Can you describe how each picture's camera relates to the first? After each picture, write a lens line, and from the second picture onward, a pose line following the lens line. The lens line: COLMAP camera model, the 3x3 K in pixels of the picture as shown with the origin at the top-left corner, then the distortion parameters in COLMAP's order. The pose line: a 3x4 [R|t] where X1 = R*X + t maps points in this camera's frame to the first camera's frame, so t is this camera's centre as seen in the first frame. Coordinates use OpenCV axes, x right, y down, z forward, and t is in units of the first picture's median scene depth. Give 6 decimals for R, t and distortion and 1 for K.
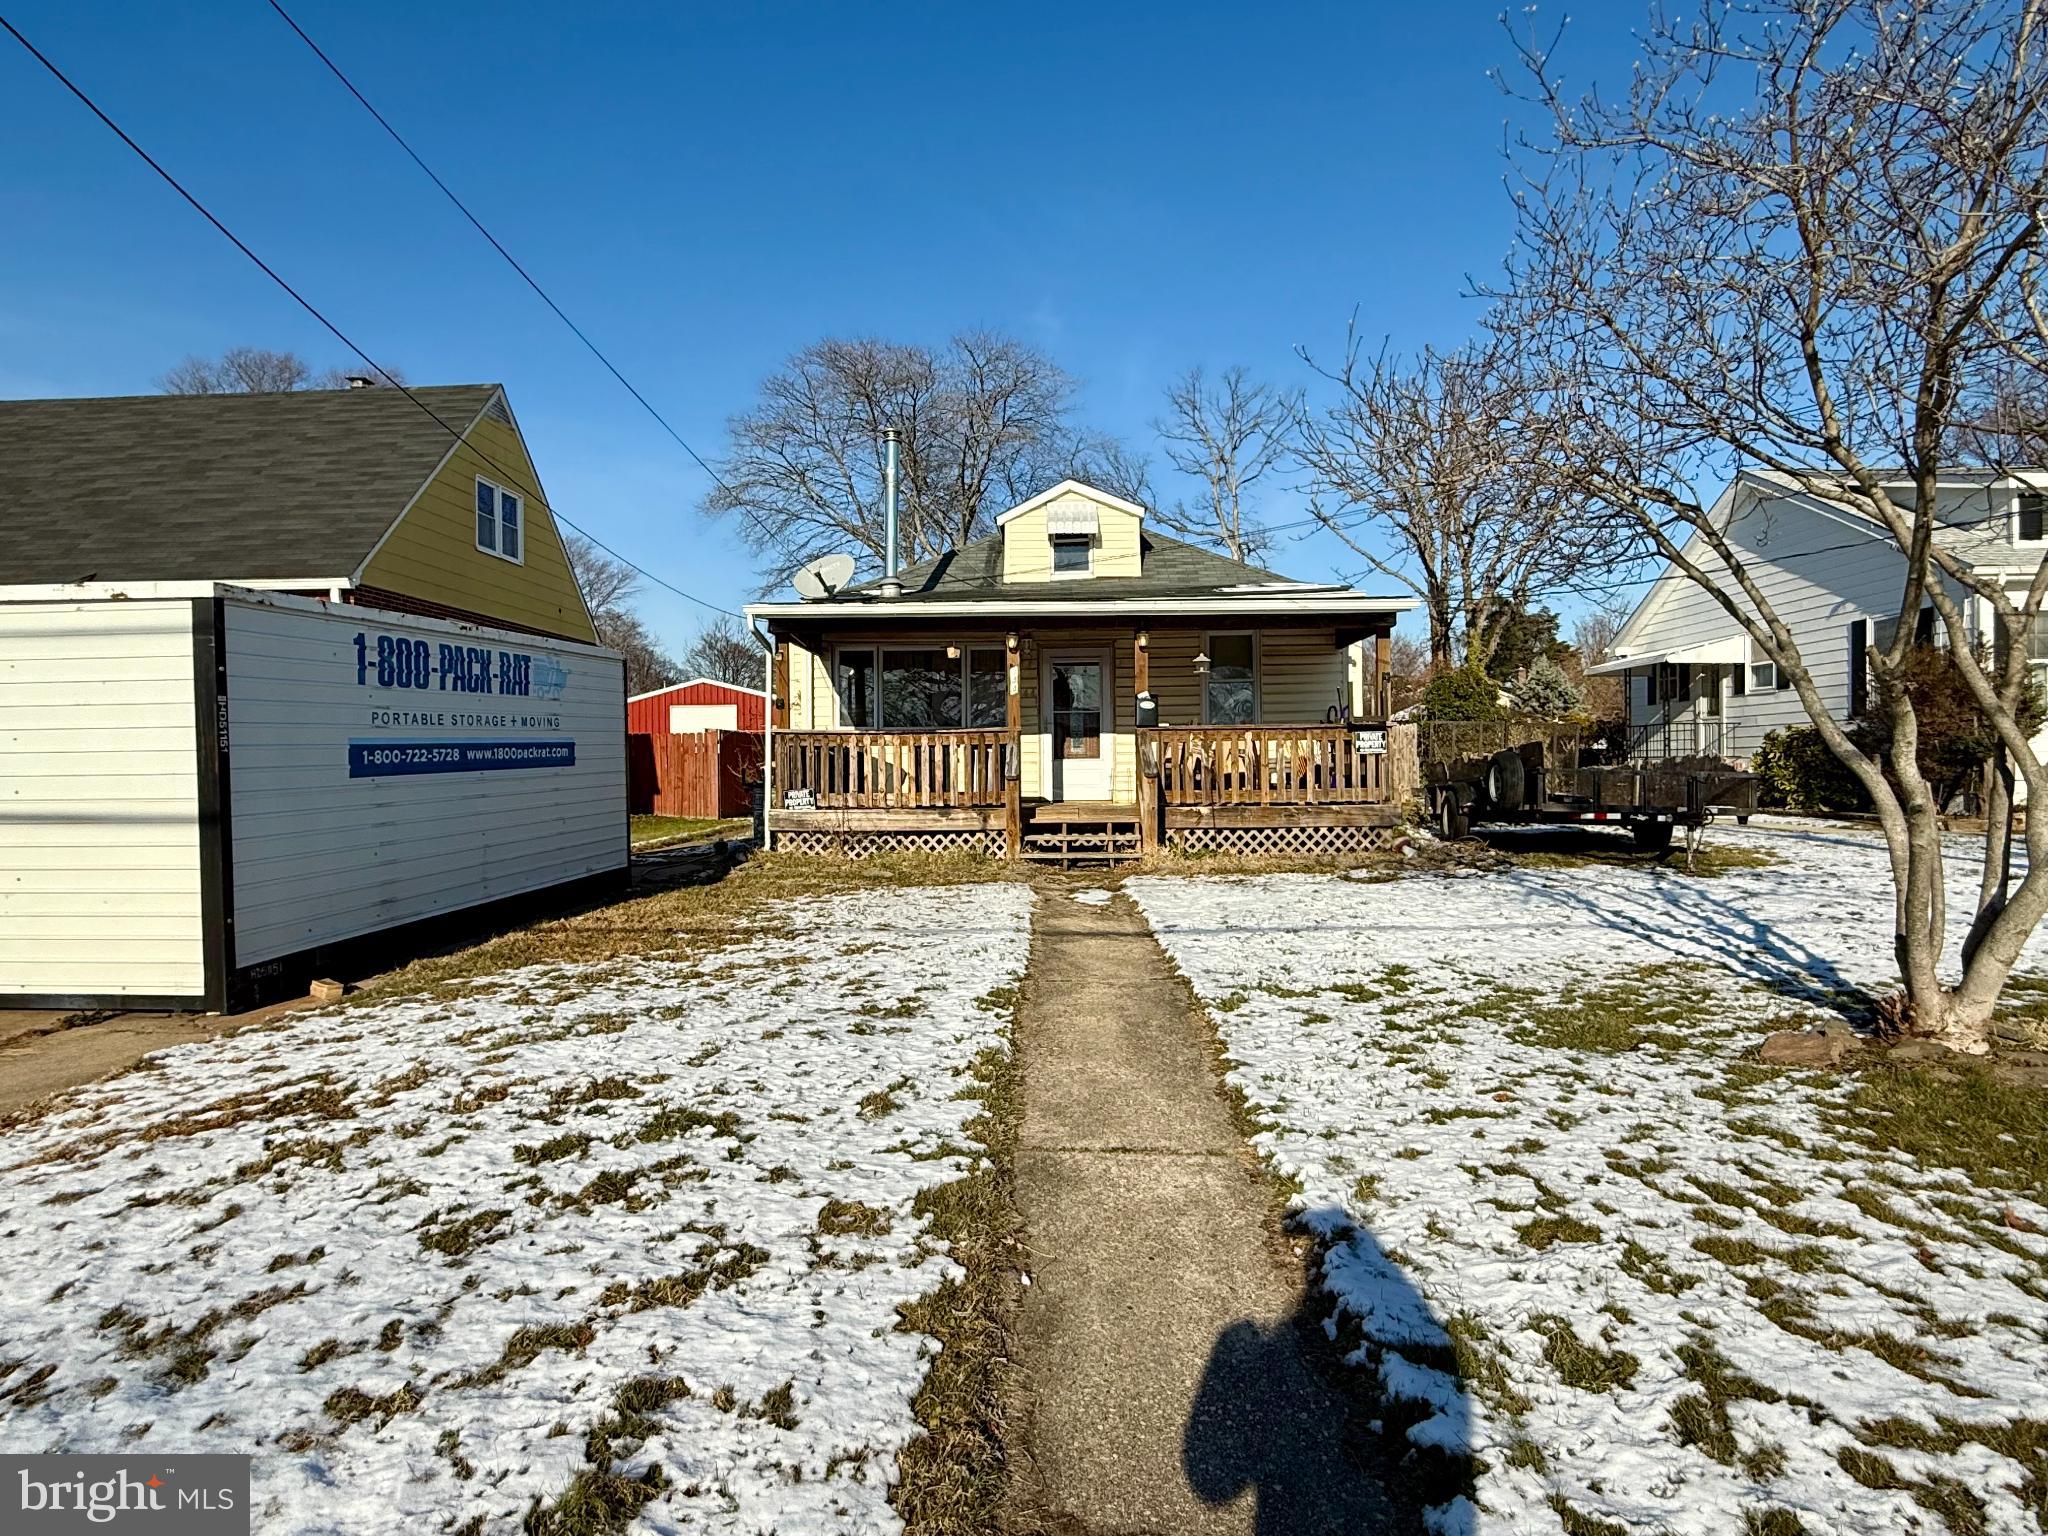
lens RADIAL K [[1140.3, 0, 1020.6], [0, 1140.3, 768.8], [0, 0, 1]] dist [-0.000646, 0.000010]
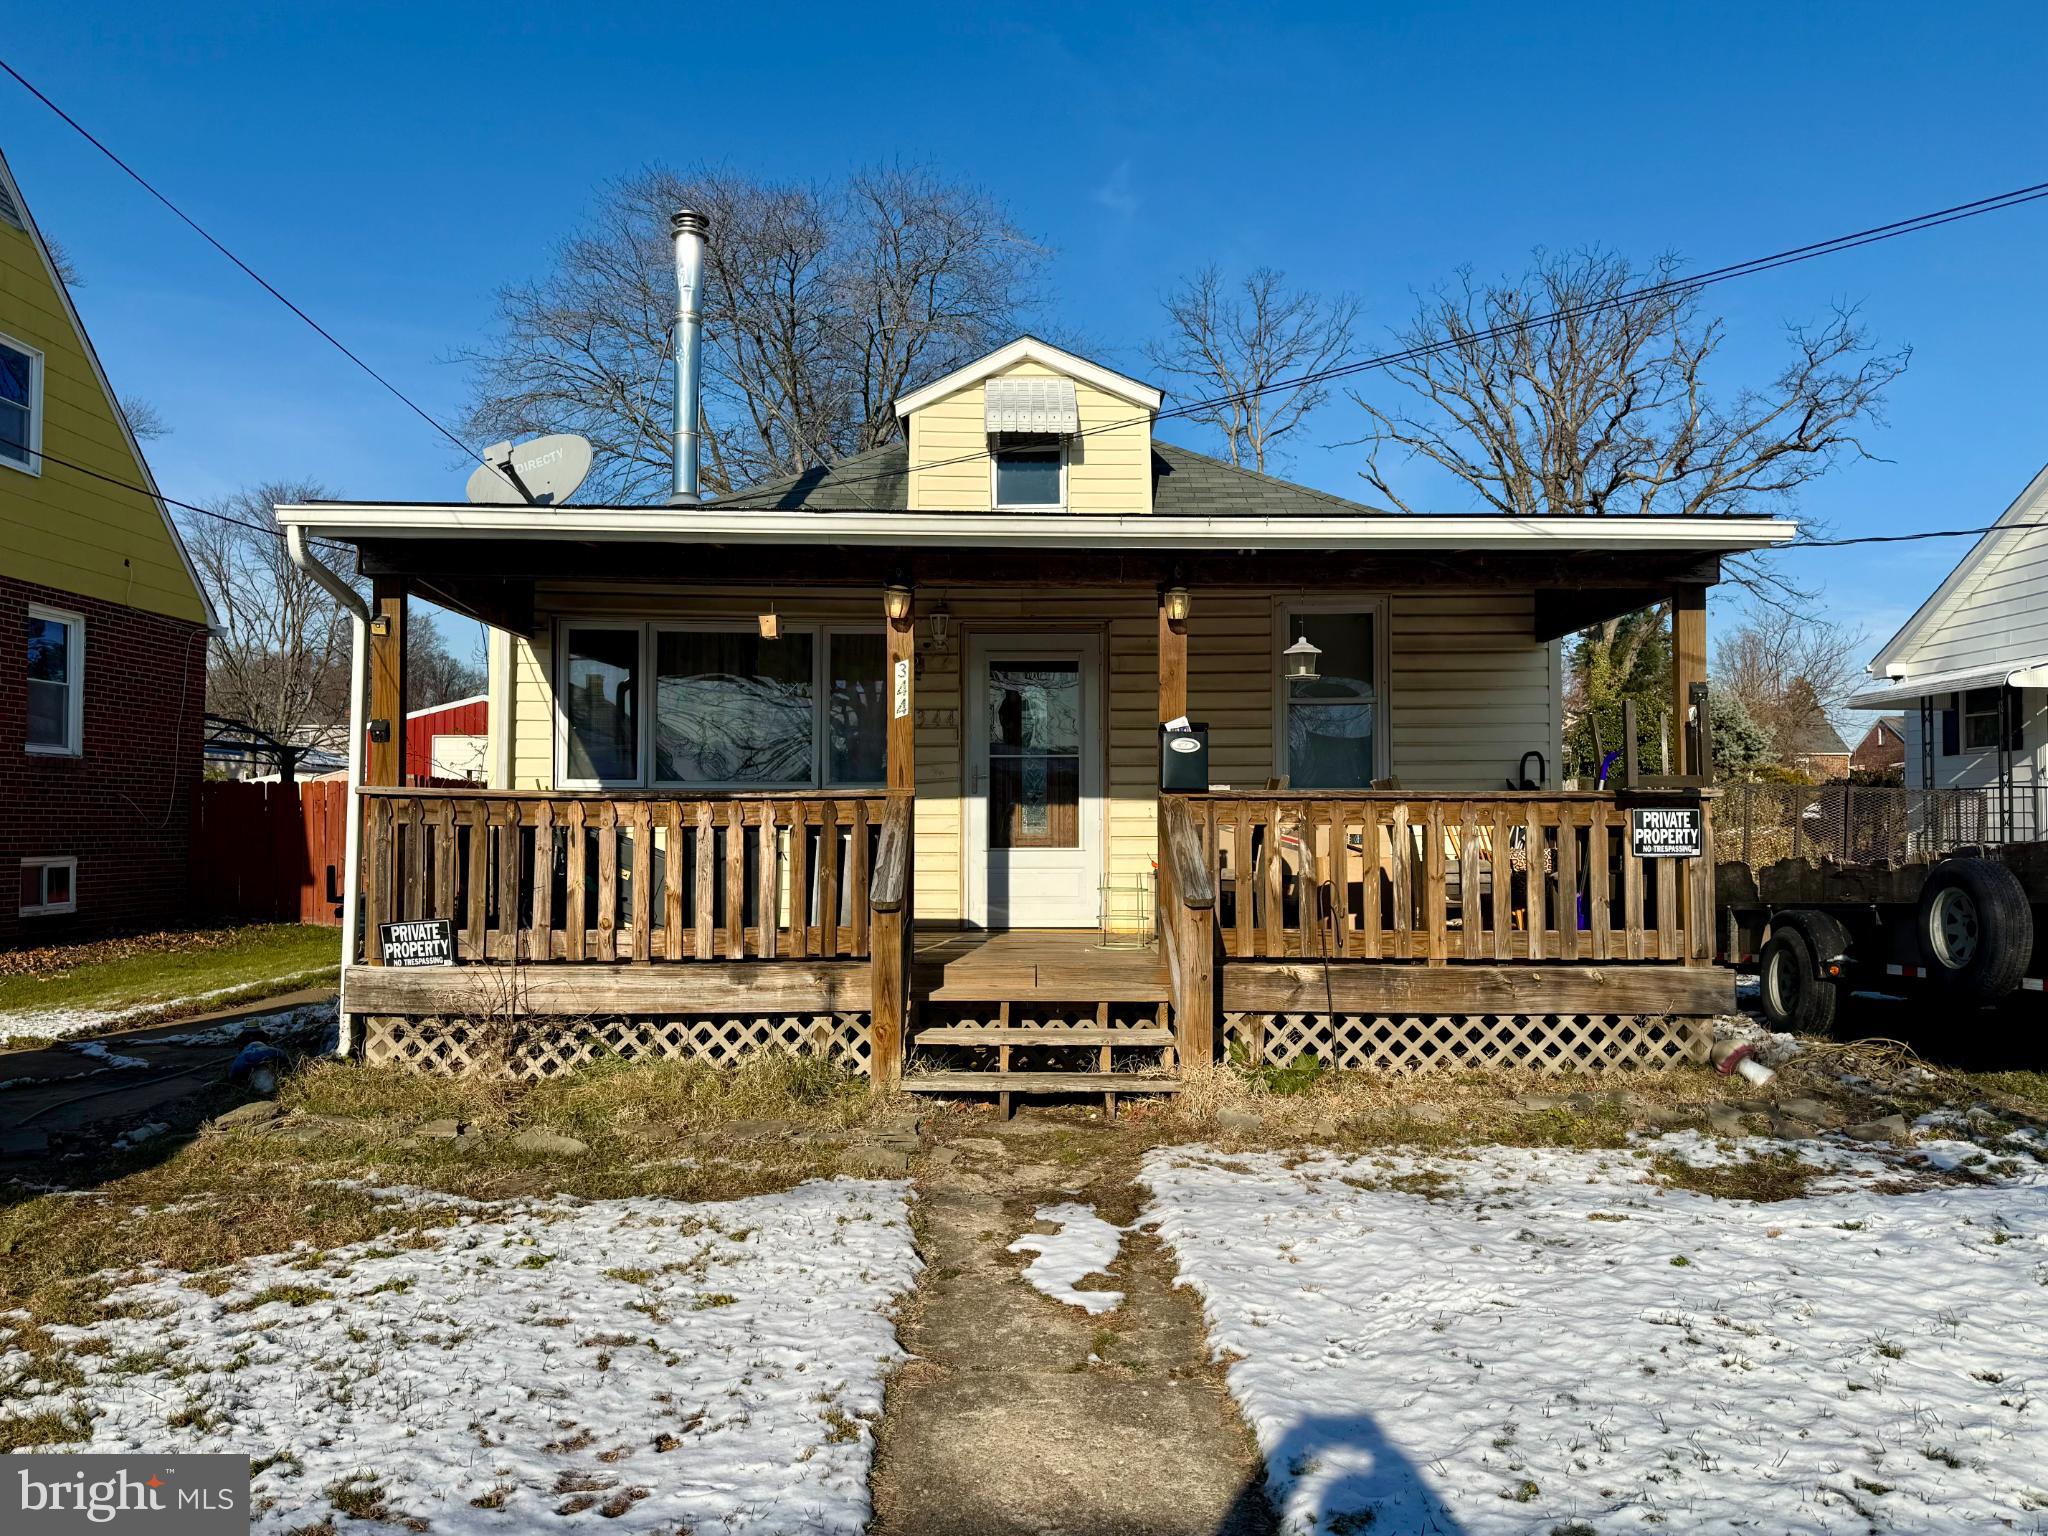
lens RADIAL K [[1475.7, 0, 1030.8], [0, 1475.7, 766.7], [0, 0, 1]] dist [0.122248, -0.168296]
pose [[0.998844, 0.013525, 0.046138, 0.019727], [-0.011707, 0.999153, -0.039461, -0.022188], [-0.046632, 0.038875, 0.998155, 0.393559]]
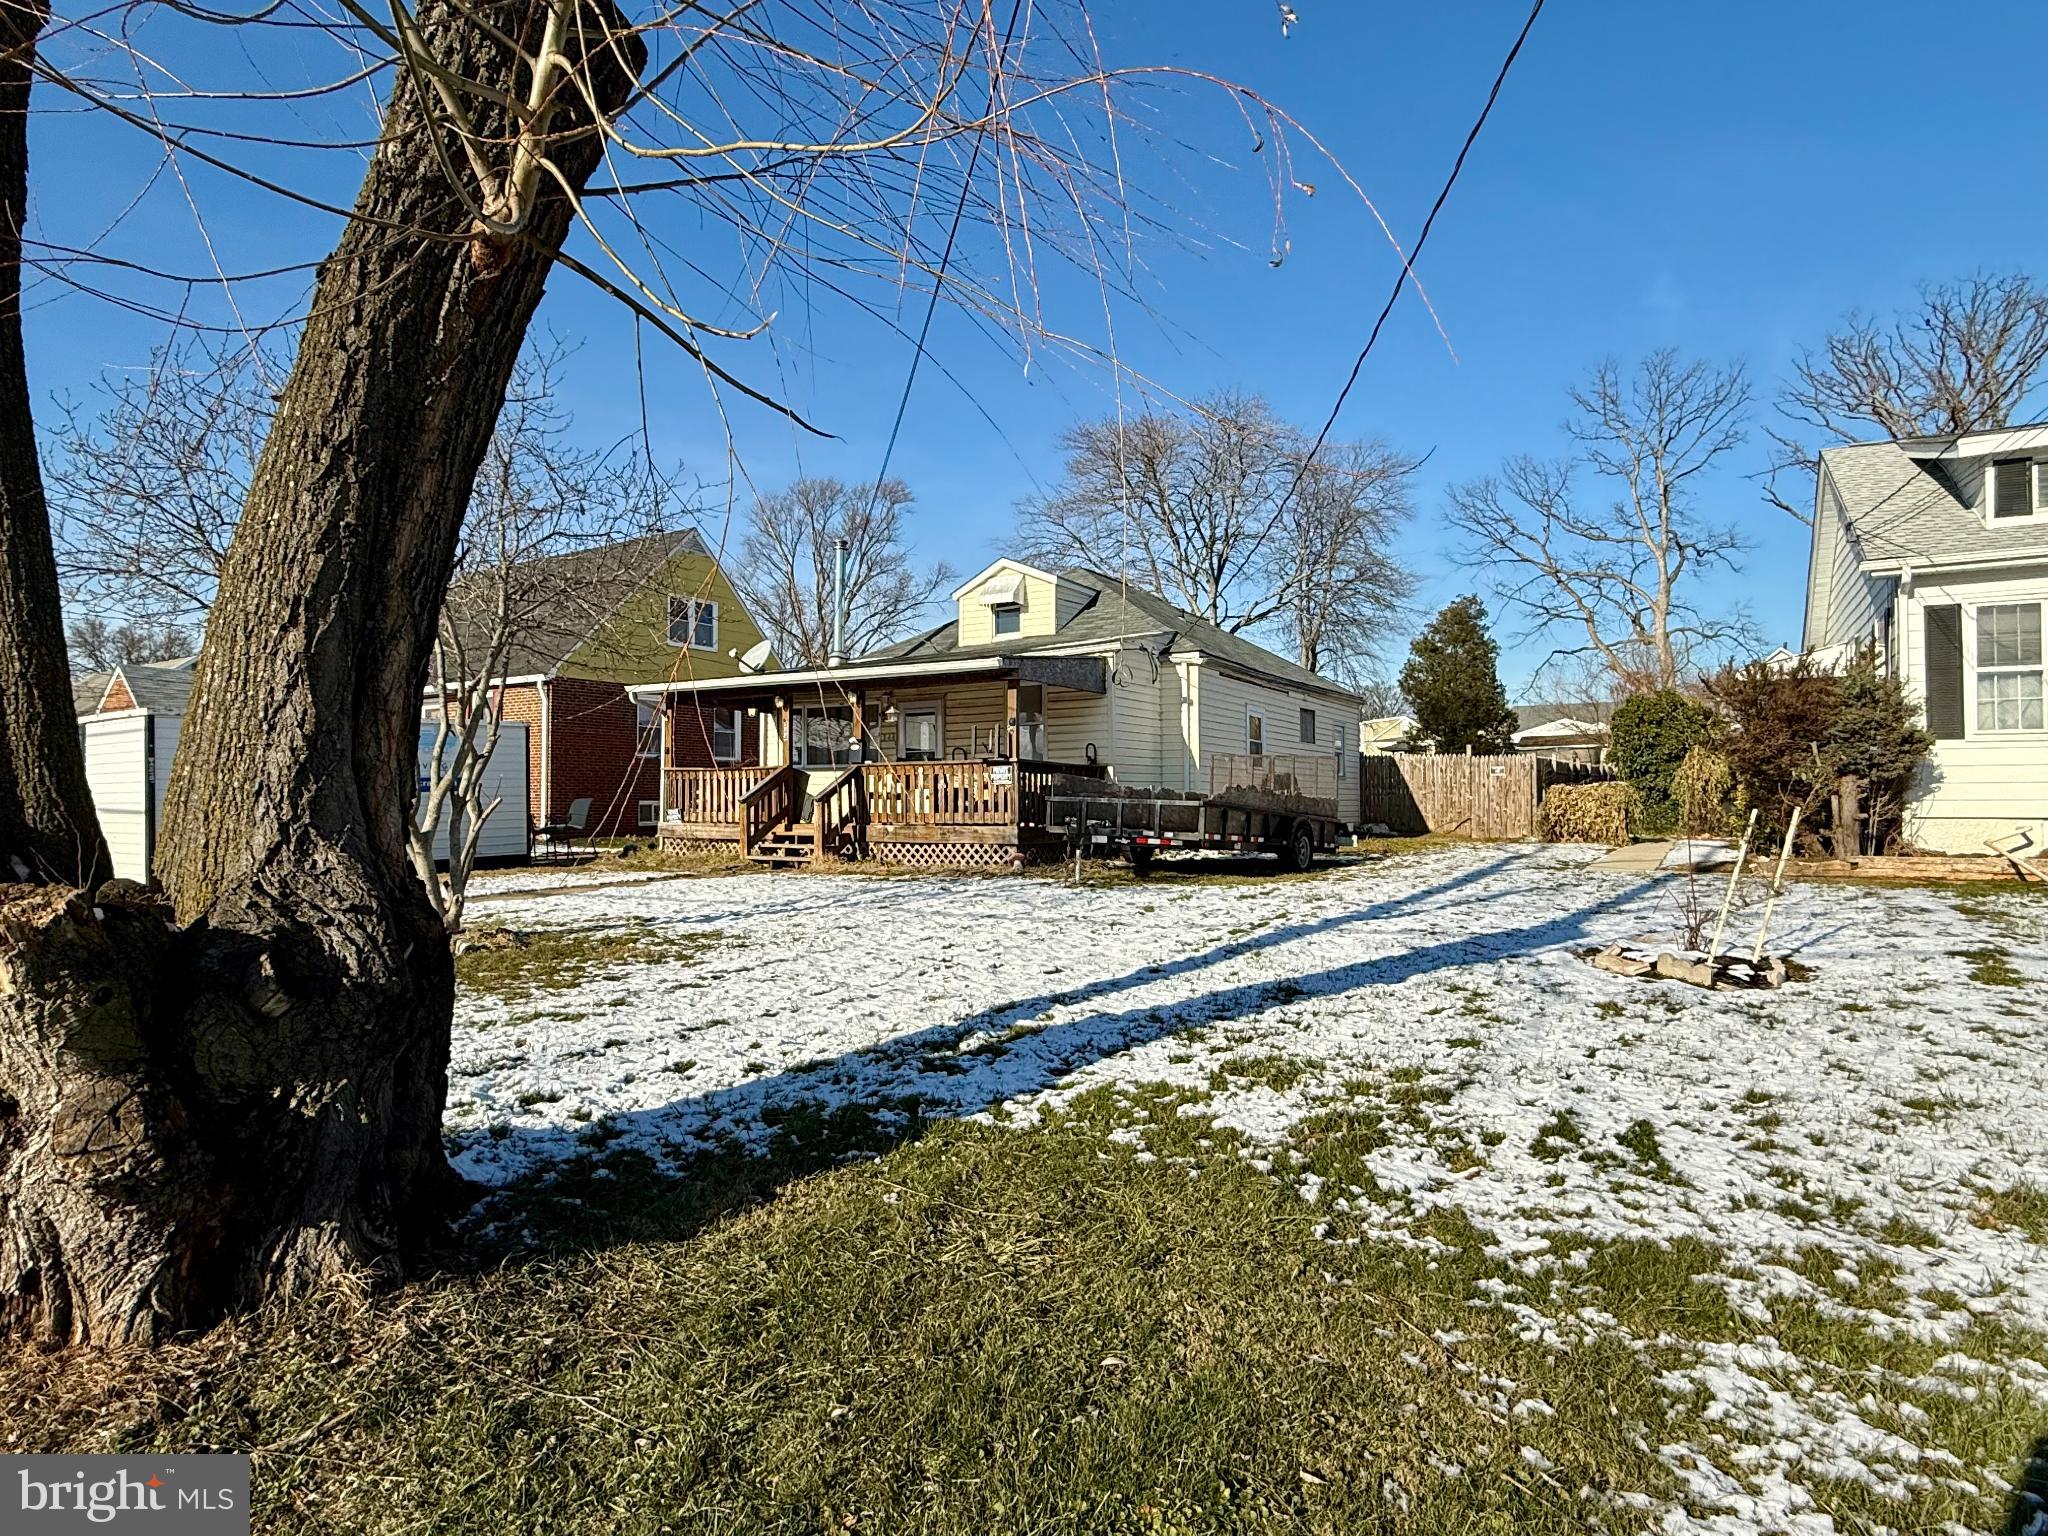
lens RADIAL K [[1140.3, 0, 1020.6], [0, 1140.3, 768.8], [0, 0, 1]] dist [-0.000646, 0.000010]
pose [[0.865978, -0.007052, -0.500033, 0.918426], [-0.007111, 0.999626, -0.026414, 0.002120], [0.500032, 0.026430, 0.865604, -0.043662]]
